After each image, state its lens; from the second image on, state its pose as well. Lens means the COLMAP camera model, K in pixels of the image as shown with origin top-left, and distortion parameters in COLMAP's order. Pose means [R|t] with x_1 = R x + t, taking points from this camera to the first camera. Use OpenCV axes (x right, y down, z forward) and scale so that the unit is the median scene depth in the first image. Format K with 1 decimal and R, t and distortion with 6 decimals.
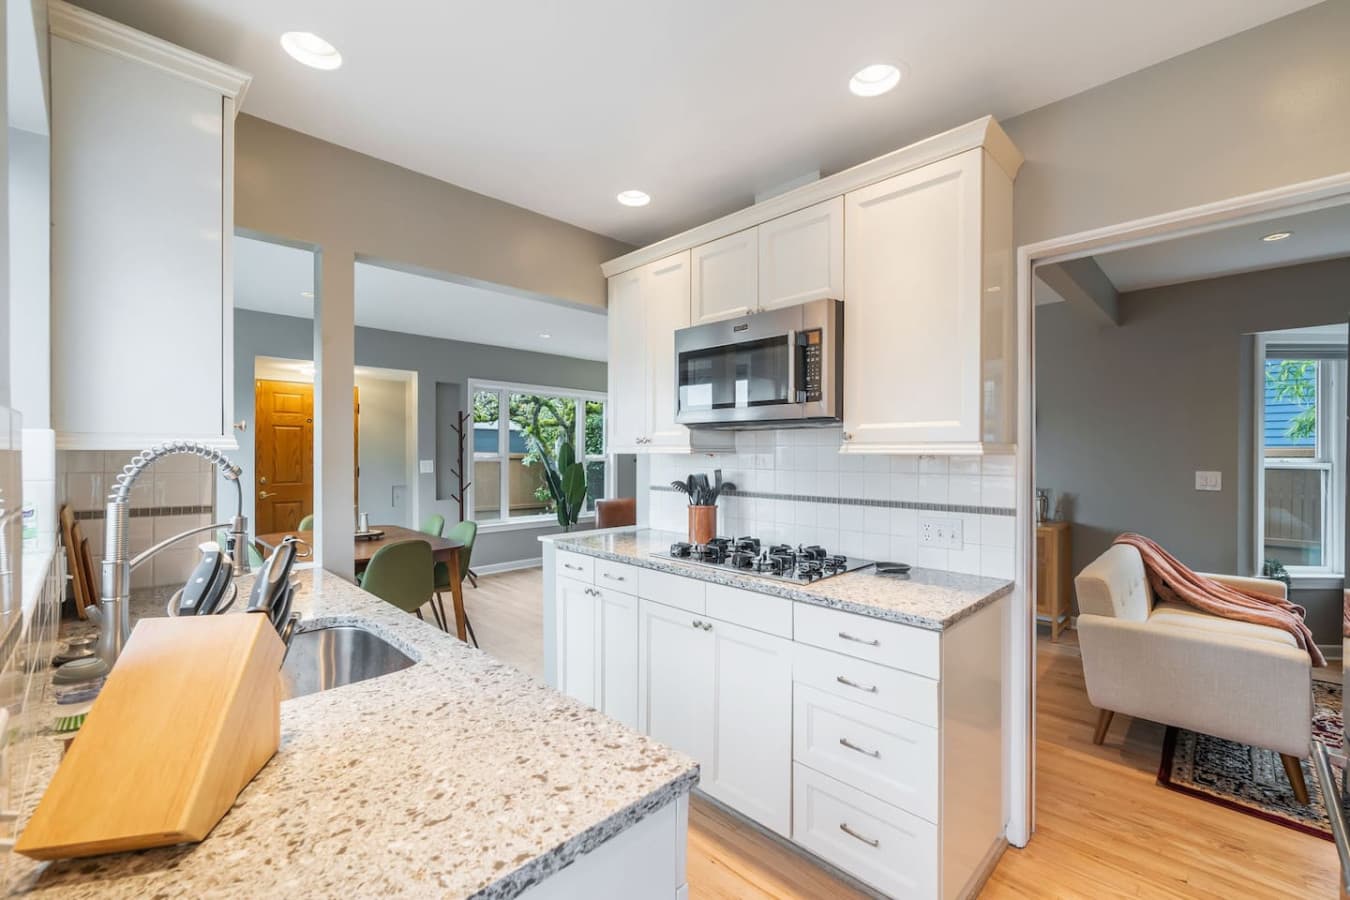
lens RADIAL K [[561.8, 0, 668.0], [0, 561.8, 453.0], [0, 0, 1]] dist [-0.007365, 0.000610]
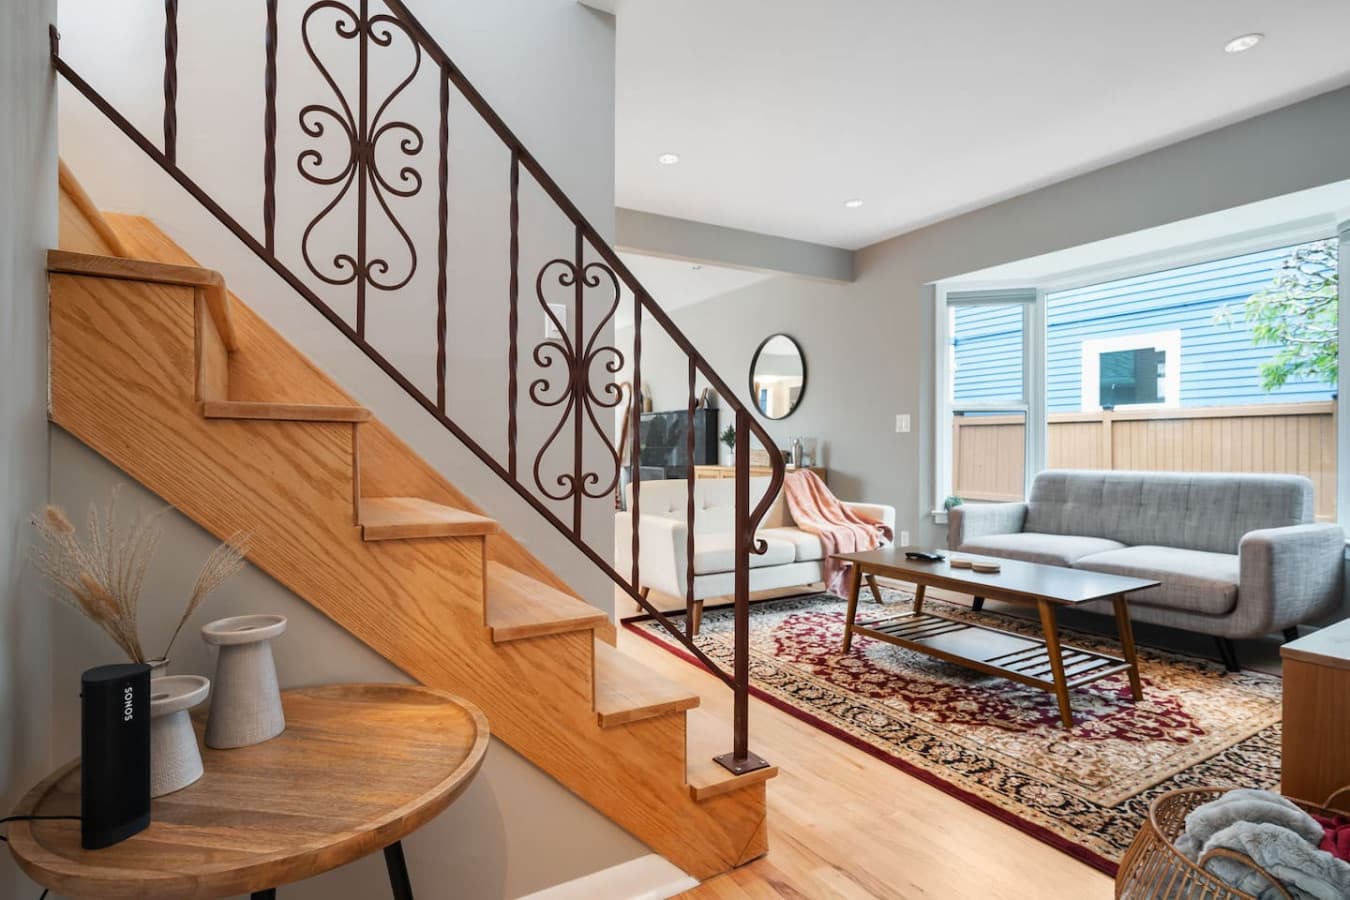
lens RADIAL K [[672.0, 0, 669.5], [0, 672.0, 455.9], [0, 0, 1]] dist [-0.005259, 0.000092]
pose [[0.970620, -0.002472, -0.240605, 0.842473], [0.006594, 0.999845, 0.016328, 0.088089], [0.240528, -0.017435, 0.970486, -0.357866]]
